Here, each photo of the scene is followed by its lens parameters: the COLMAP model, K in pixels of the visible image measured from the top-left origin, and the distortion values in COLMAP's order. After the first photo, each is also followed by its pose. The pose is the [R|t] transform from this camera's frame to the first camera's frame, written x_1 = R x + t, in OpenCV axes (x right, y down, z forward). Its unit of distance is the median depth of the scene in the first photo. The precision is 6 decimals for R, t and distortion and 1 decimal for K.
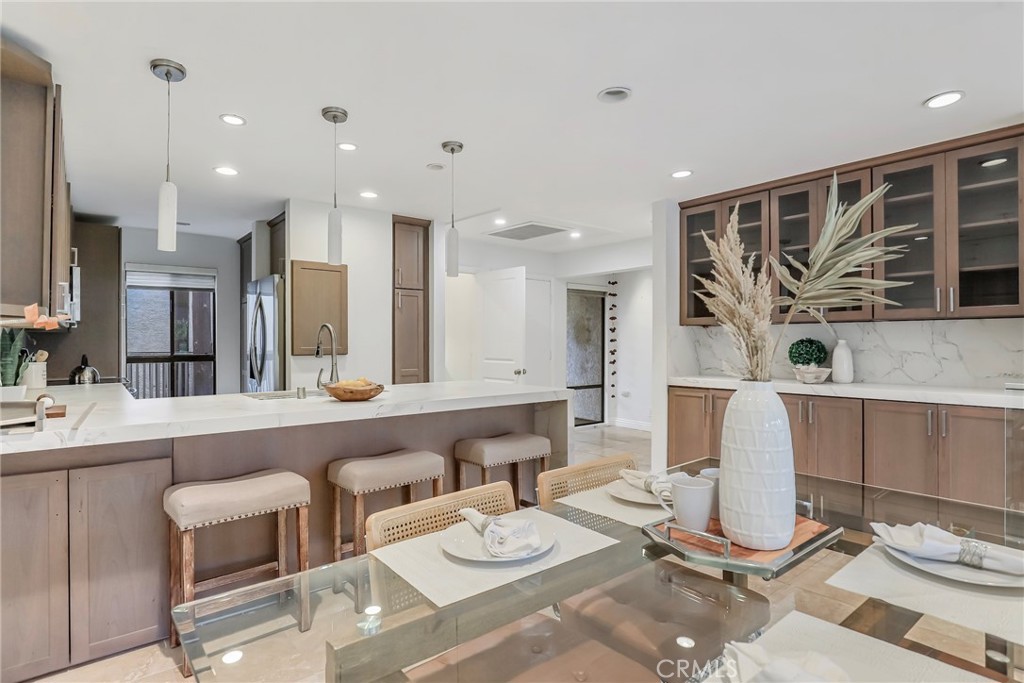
lens RADIAL K [[533.7, 0, 512.0], [0, 533.7, 341.5], [0, 0, 1]] dist [-0.029394, -0.000205]
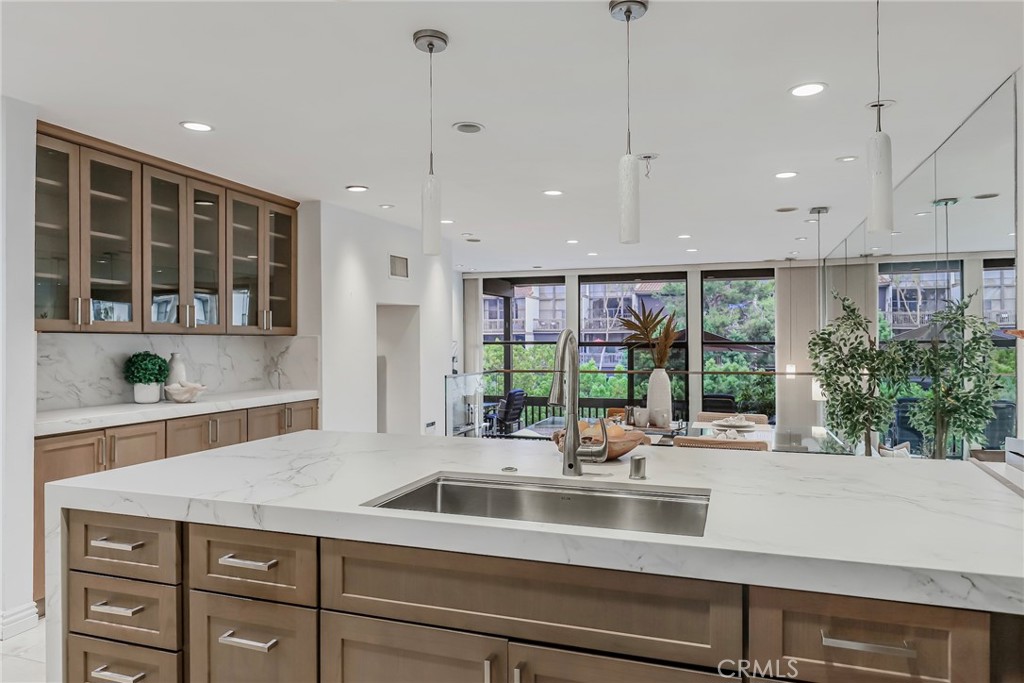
lens RADIAL K [[657.8, 0, 512.0], [0, 657.8, 341.5], [0, 0, 1]] dist [-0.004699, -0.001746]
pose [[-0.528843, 0.006539, 0.848695, -0.550275], [0.002898, 0.999978, -0.005898, -0.013253], [-0.848715, -0.000659, -0.528850, 0.914109]]
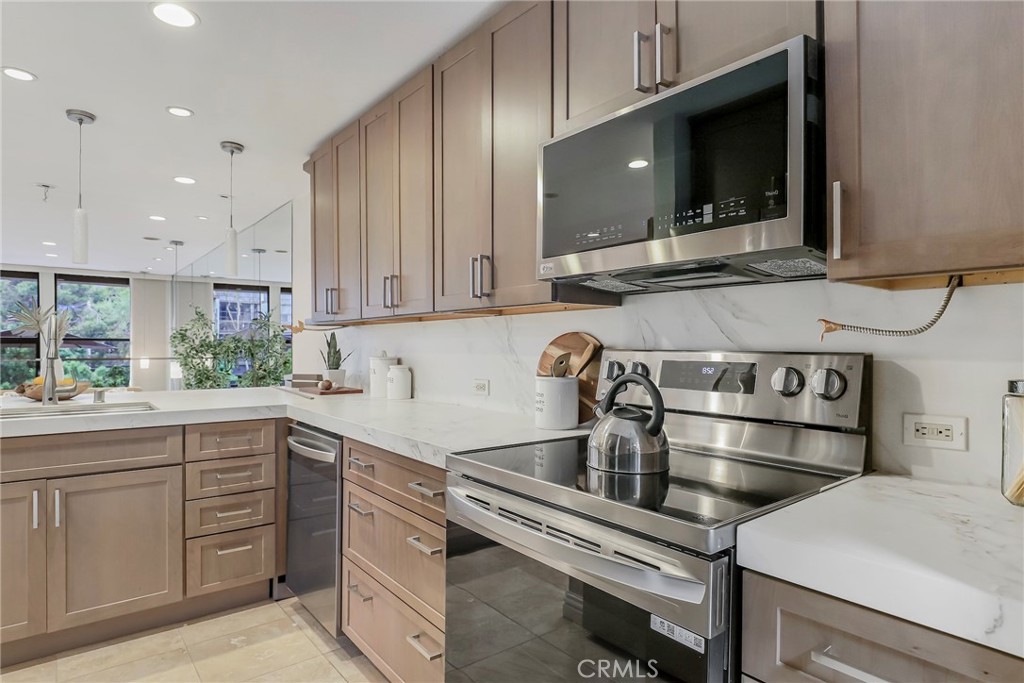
lens RADIAL K [[560.6, 0, 510.7], [0, 560.6, 346.3], [0, 0, 1]] dist [-0.001781, -0.002042]
pose [[-0.999992, 0.000798, 0.003979, -0.689513], [0.000792, 0.999998, -0.001616, 0.009504], [-0.003980, -0.001613, -0.999991, 1.229510]]
